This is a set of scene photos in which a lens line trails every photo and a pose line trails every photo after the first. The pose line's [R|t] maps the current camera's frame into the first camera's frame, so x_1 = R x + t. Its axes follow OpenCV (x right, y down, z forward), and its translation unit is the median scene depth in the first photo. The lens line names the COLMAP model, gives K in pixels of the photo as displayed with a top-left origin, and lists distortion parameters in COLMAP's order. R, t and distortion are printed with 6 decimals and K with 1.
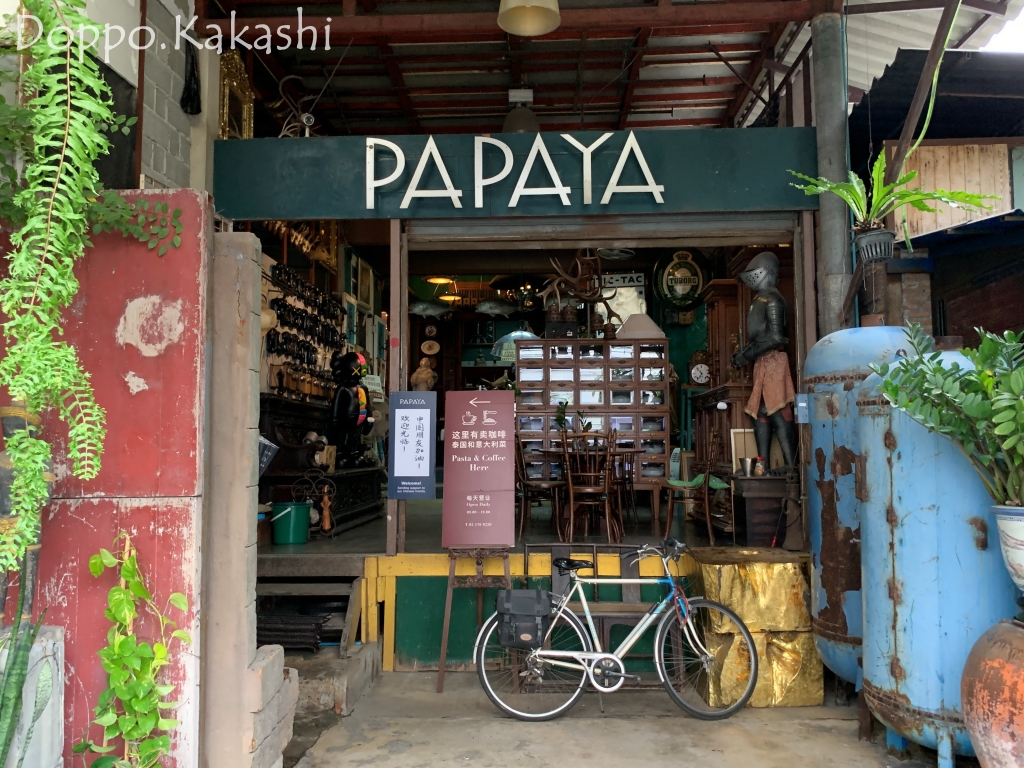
lens RADIAL K [[895.5, 0, 511.4], [0, 895.5, 379.4], [0, 0, 1]] dist [0.021588, 0.004214]
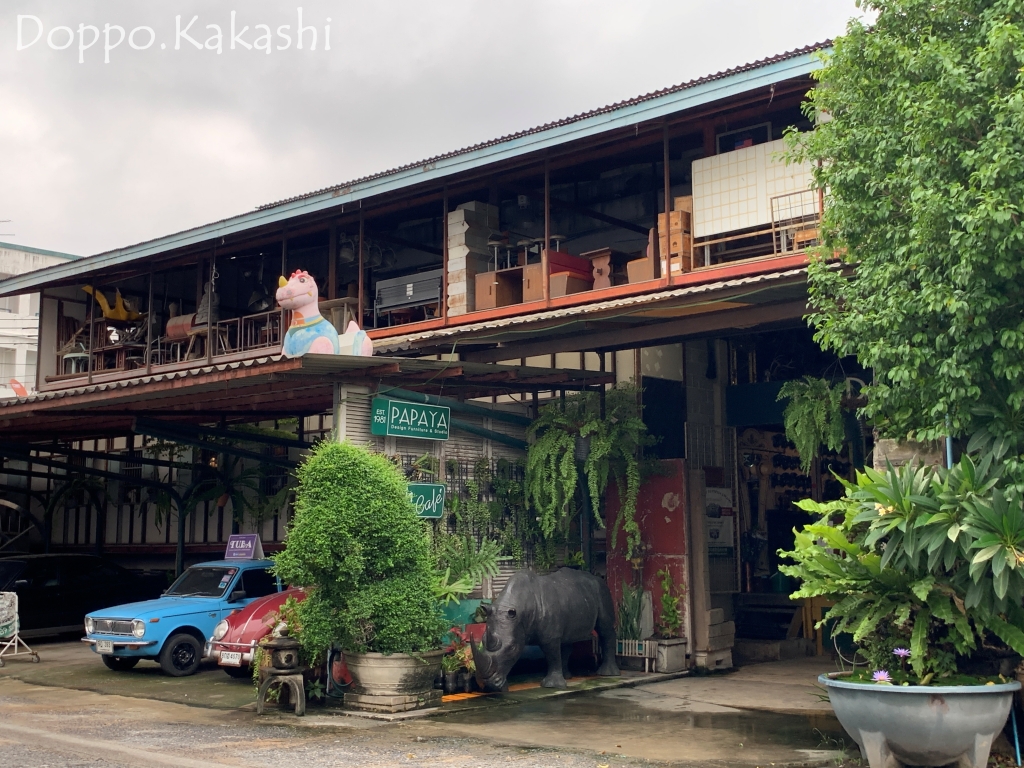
lens RADIAL K [[1228.7, 0, 511.5], [0, 1228.7, 383.2], [0, 0, 1]] dist [0.022014, 0.000000]
pose [[0.796876, -0.081230, -0.598657, 1.848080], [0.048079, 0.996304, -0.071188, -0.199824], [0.602226, 0.027945, 0.797836, -2.924541]]
